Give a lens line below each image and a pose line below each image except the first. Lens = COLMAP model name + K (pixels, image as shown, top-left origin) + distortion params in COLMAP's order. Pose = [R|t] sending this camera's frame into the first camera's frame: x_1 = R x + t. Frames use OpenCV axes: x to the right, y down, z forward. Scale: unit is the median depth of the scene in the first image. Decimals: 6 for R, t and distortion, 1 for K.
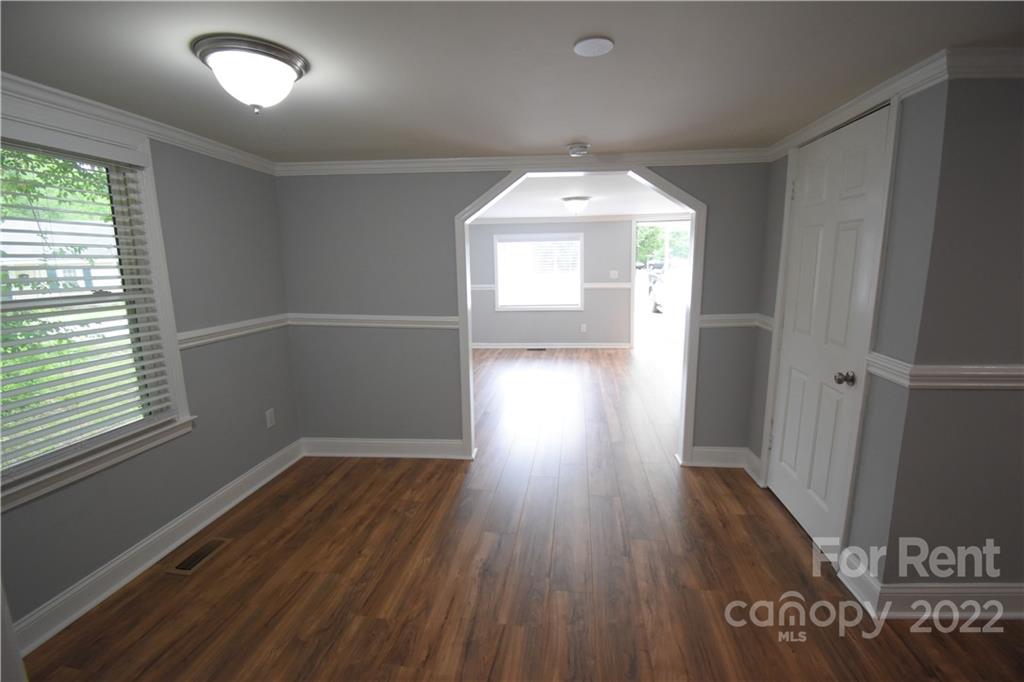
lens RADIAL K [[456.2, 0, 511.8], [0, 456.2, 340.2], [0, 0, 1]] dist [0.013515, -0.019797]
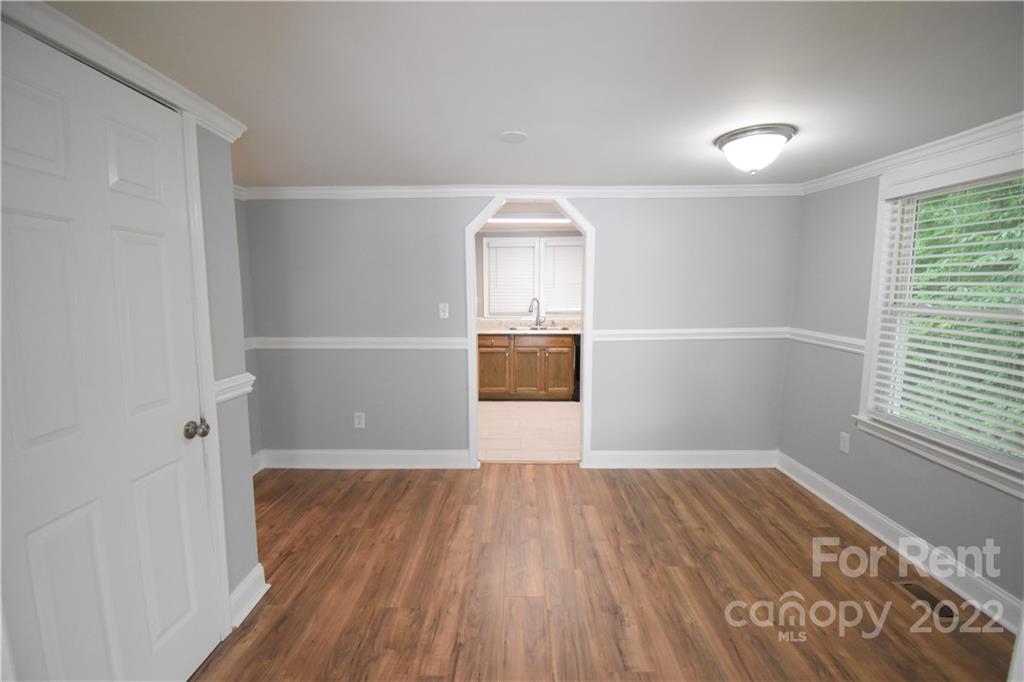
lens RADIAL K [[456.2, 0, 514.7], [0, 456.2, 343.4], [0, 0, 1]] dist [0.013515, -0.019797]
pose [[-0.991001, 0.029550, -0.130550, 0.295083], [-0.009290, 0.957792, 0.287313, -0.334229], [0.133529, 0.285941, -0.948898, 1.980141]]
